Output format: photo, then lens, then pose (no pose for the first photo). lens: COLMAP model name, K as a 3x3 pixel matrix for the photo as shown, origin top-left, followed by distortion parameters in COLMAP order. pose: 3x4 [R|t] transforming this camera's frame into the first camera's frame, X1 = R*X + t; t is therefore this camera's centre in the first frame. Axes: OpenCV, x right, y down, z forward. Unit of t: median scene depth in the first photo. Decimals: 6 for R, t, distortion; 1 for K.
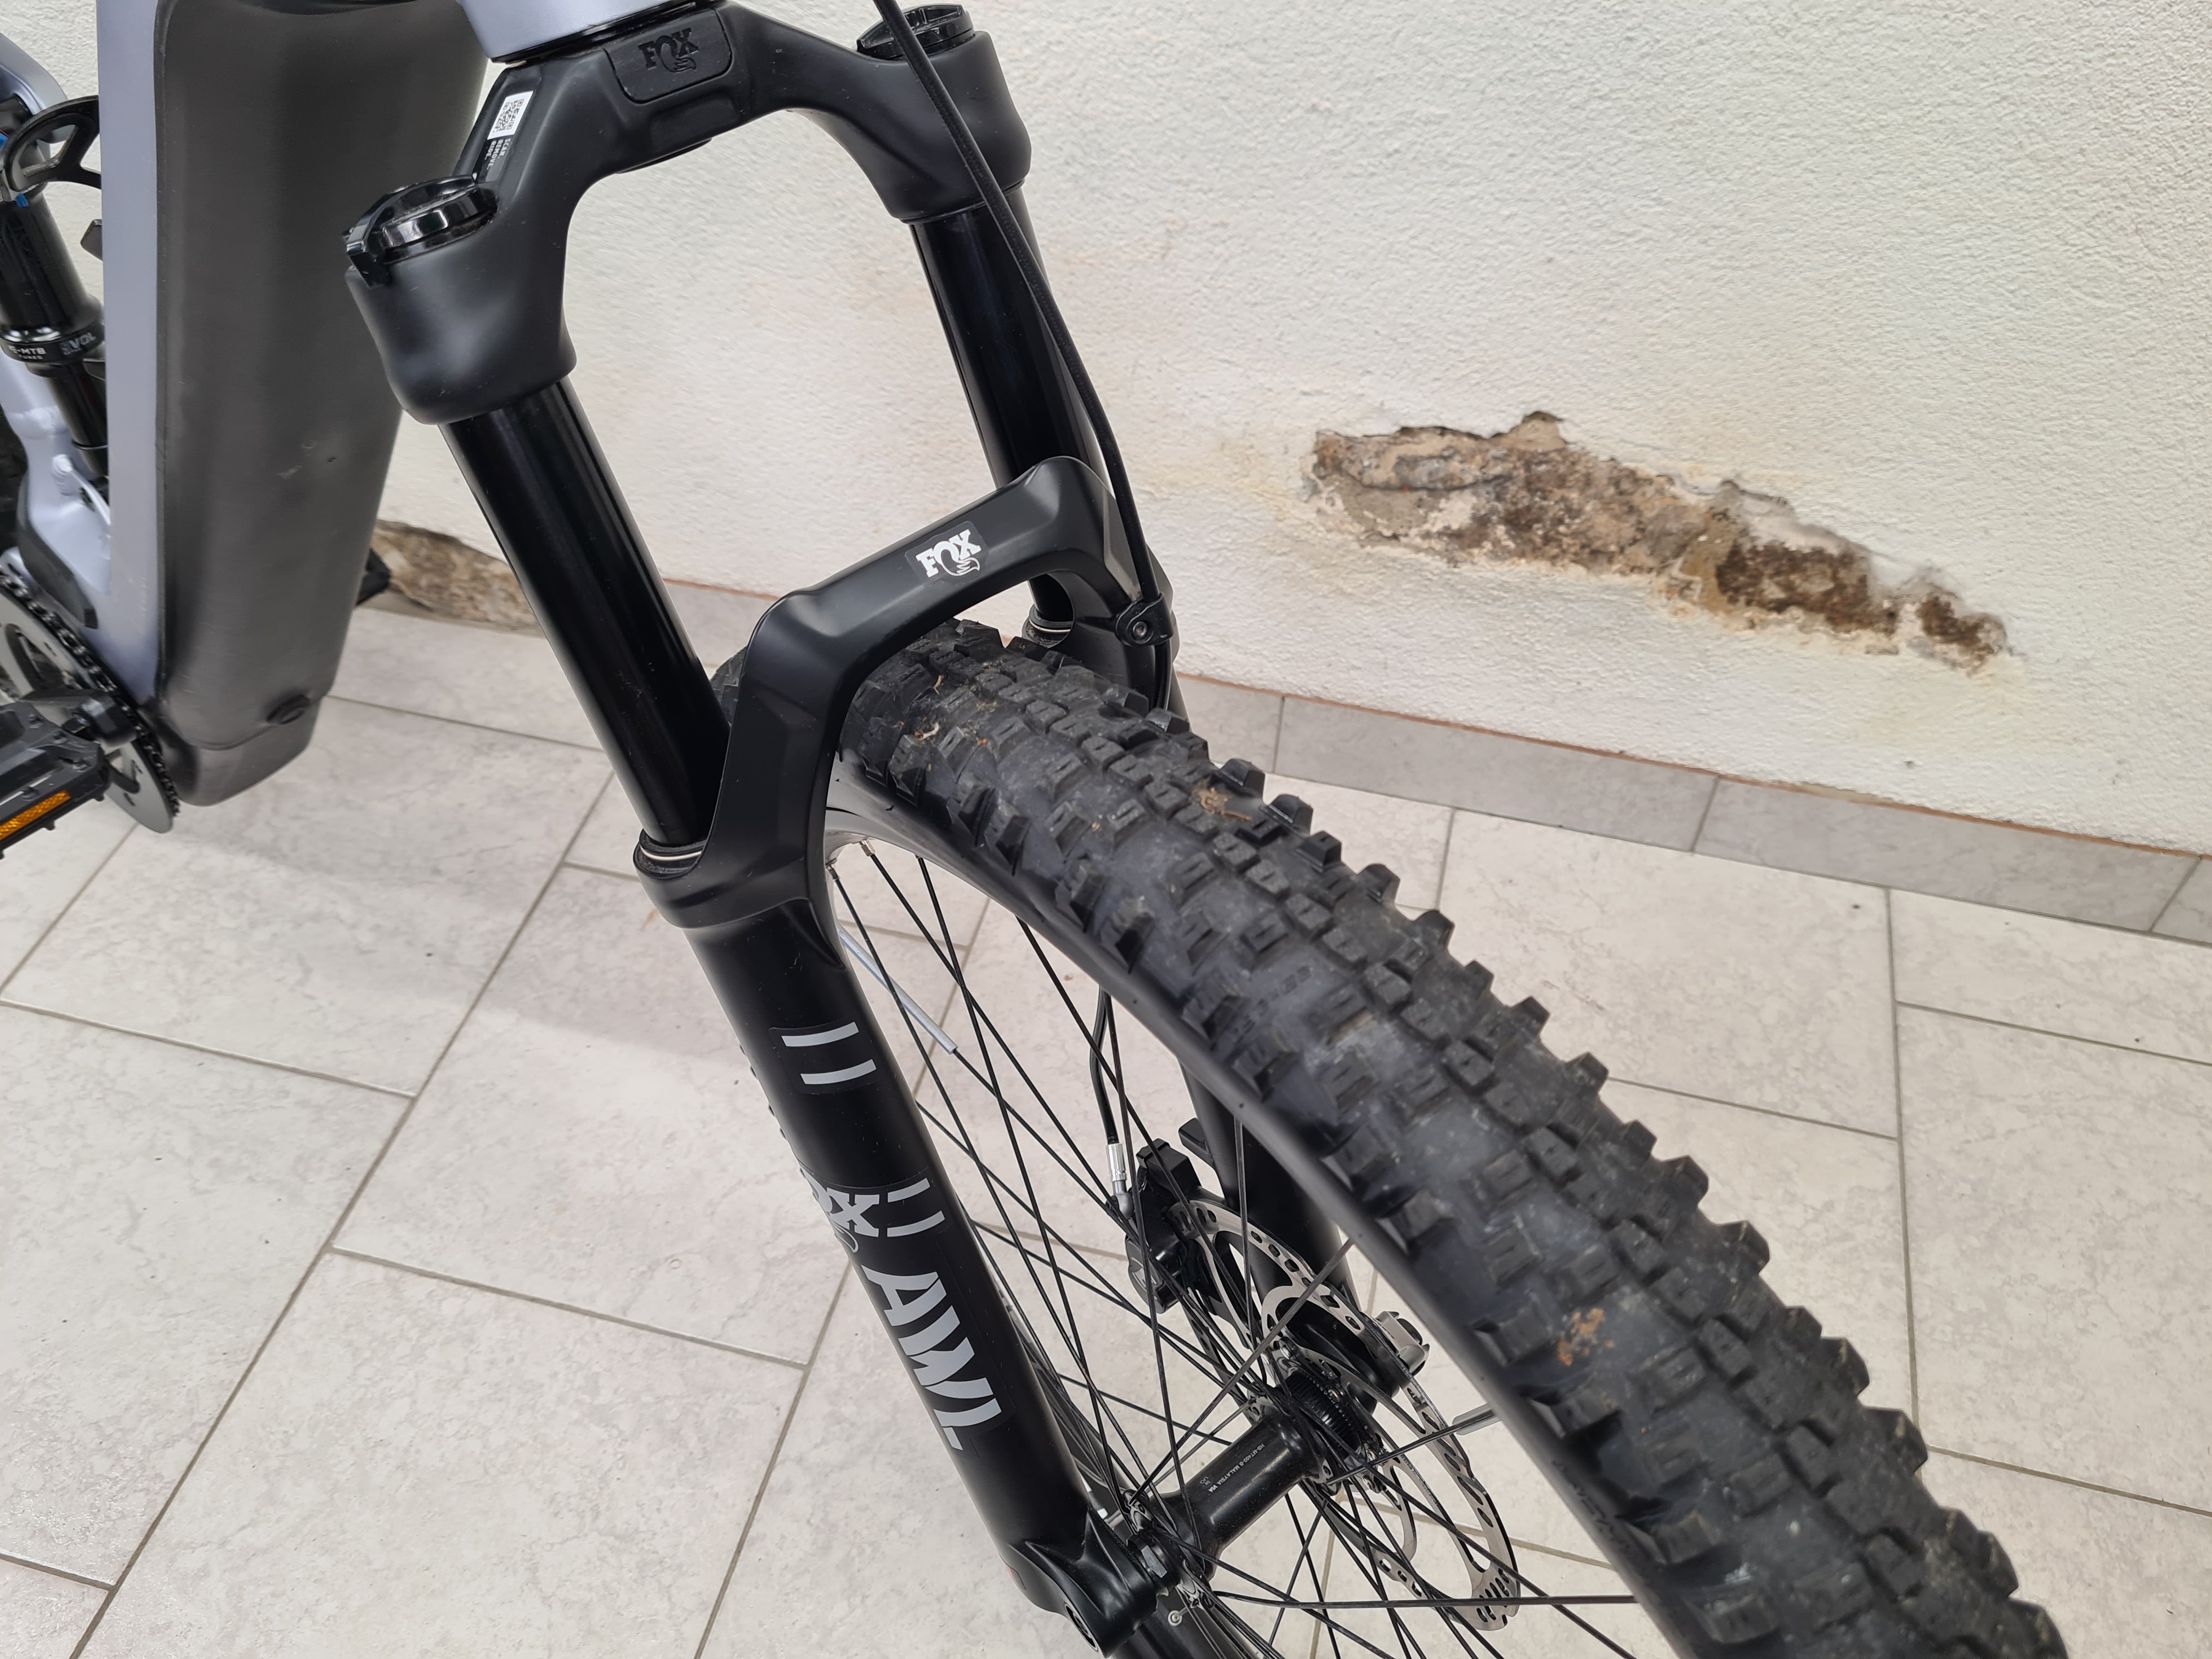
lens RADIAL K [[1616.7, 0, 1115.9], [0, 1616.7, 893.3], [0, 0, 1]] dist [0.057029, -0.062698]
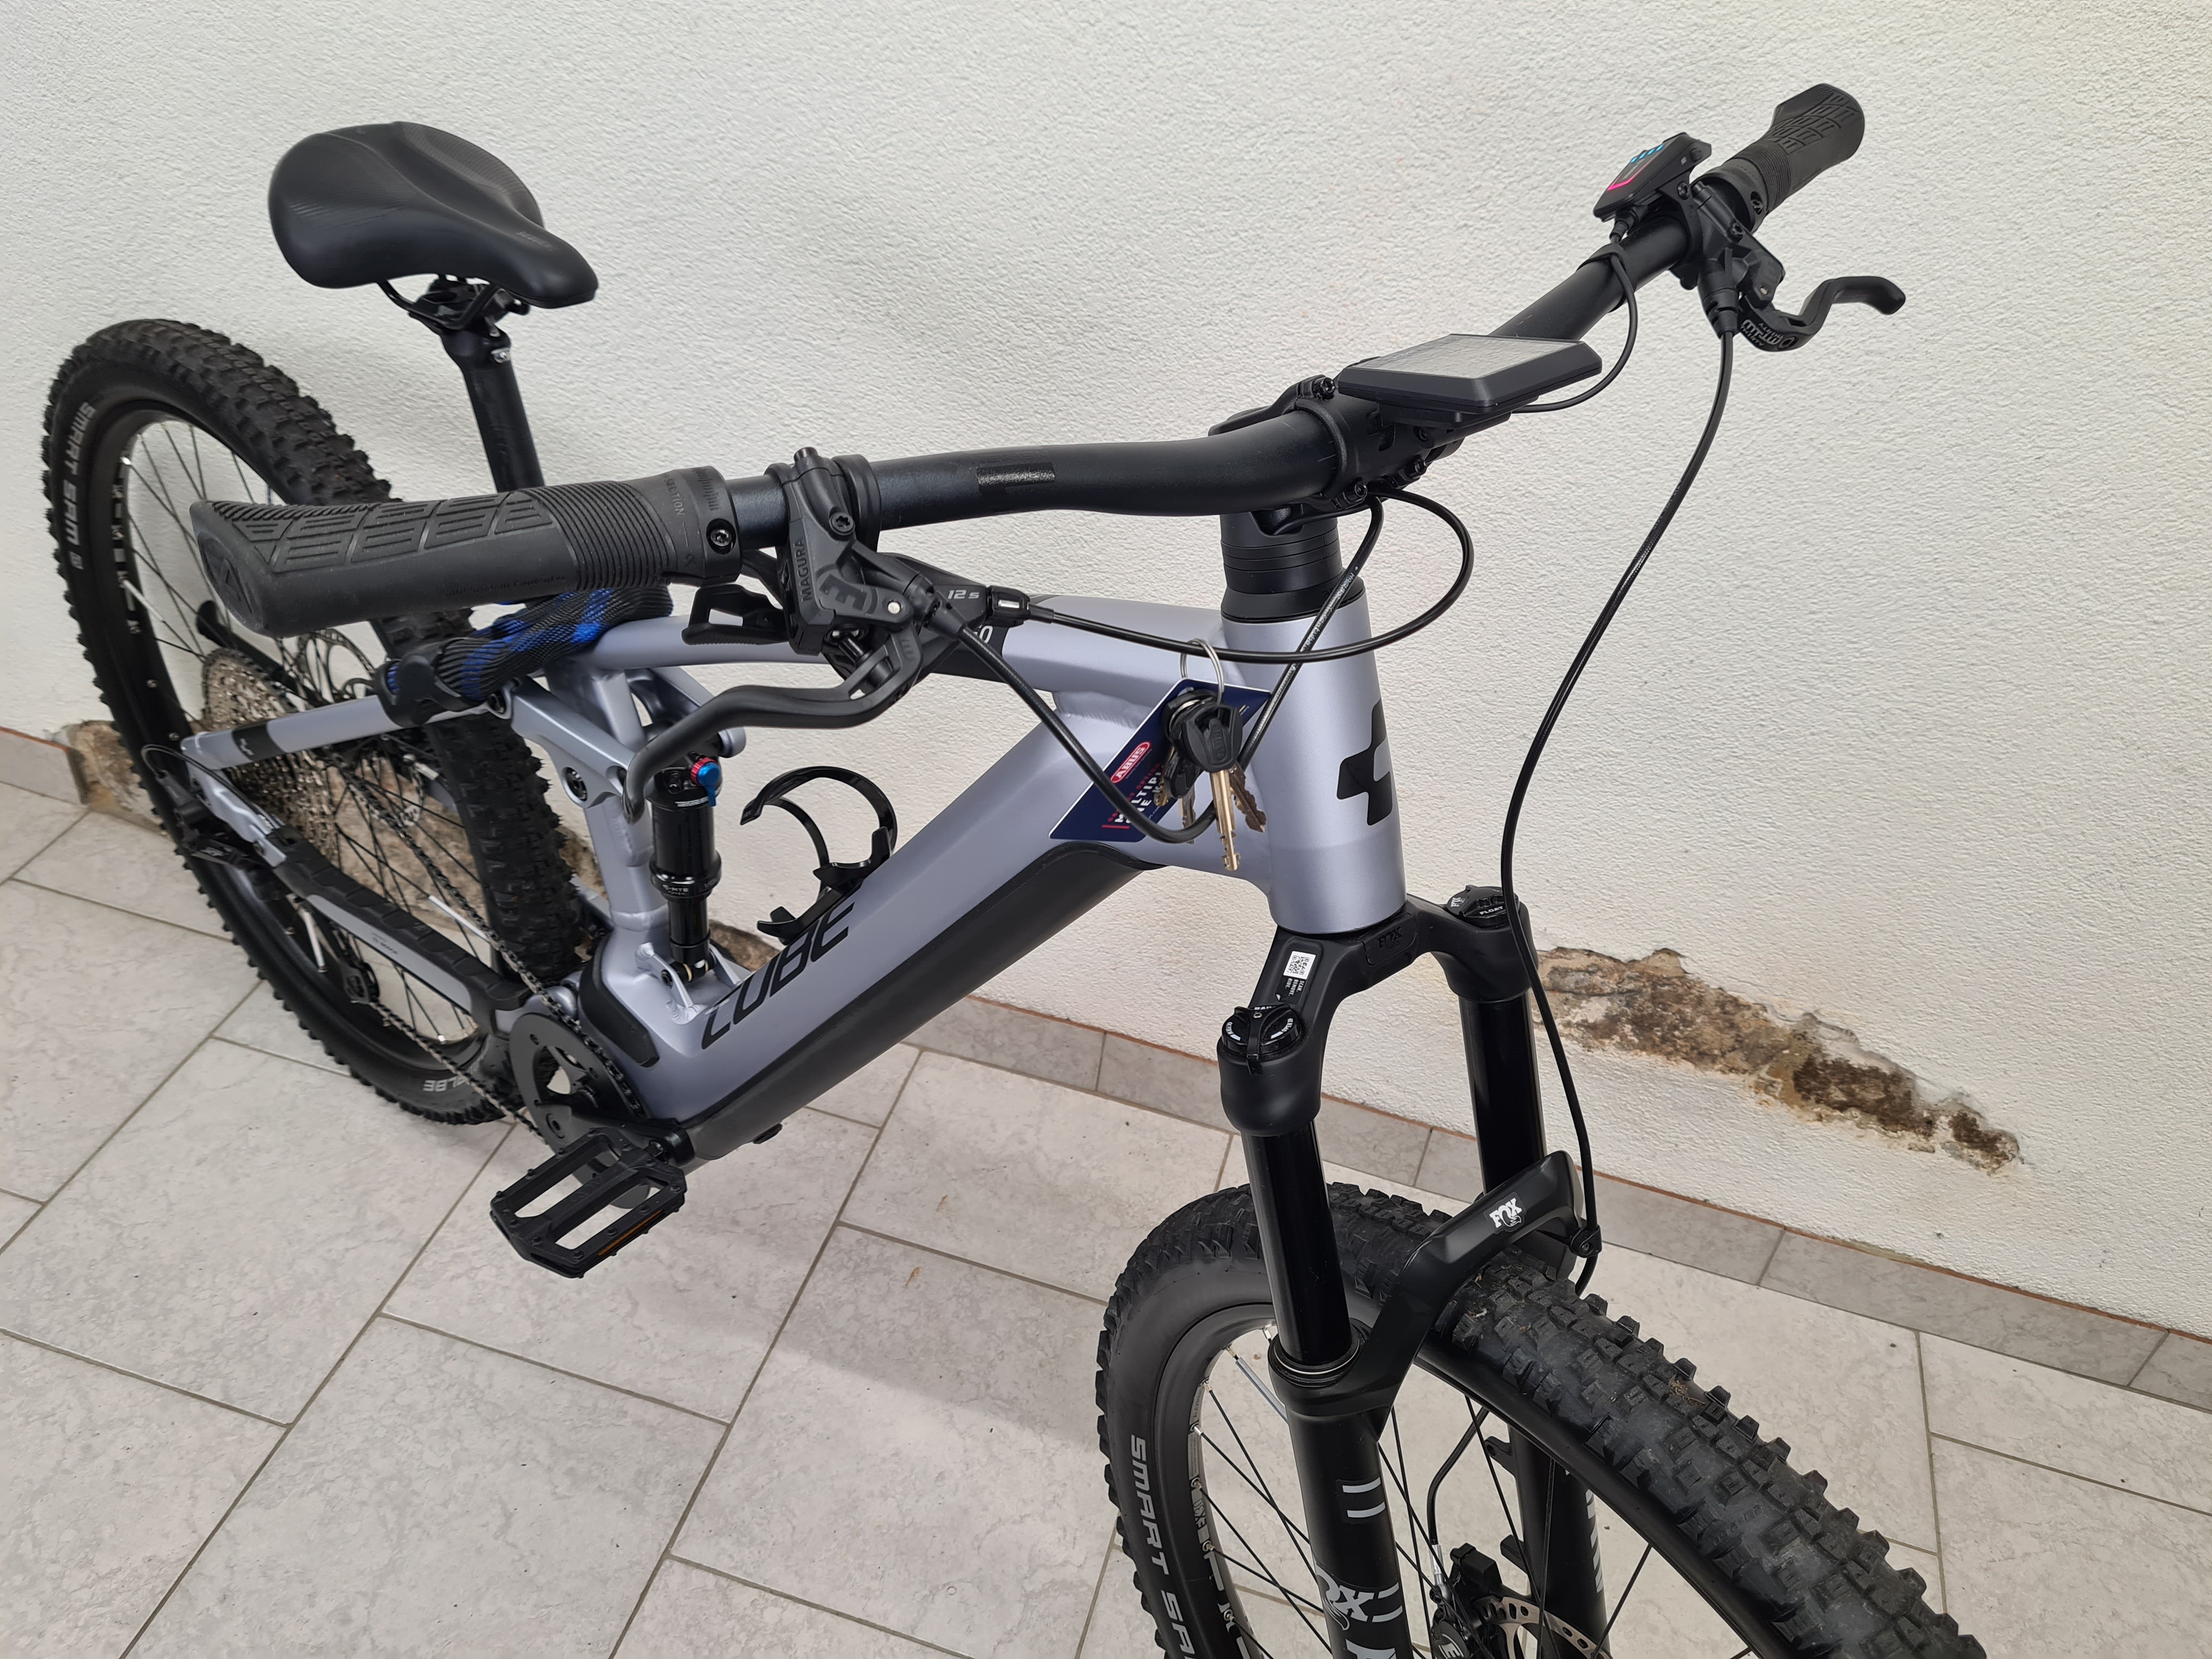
lens RADIAL K [[1616.7, 0, 1115.9], [0, 1616.7, 893.3], [0, 0, 1]] dist [0.057029, -0.062698]
pose [[0.995815, 0.086477, 0.029572, -0.214424], [-0.080210, 0.982042, -0.170765, -0.077632], [-0.043808, 0.167679, 0.984868, -0.264328]]
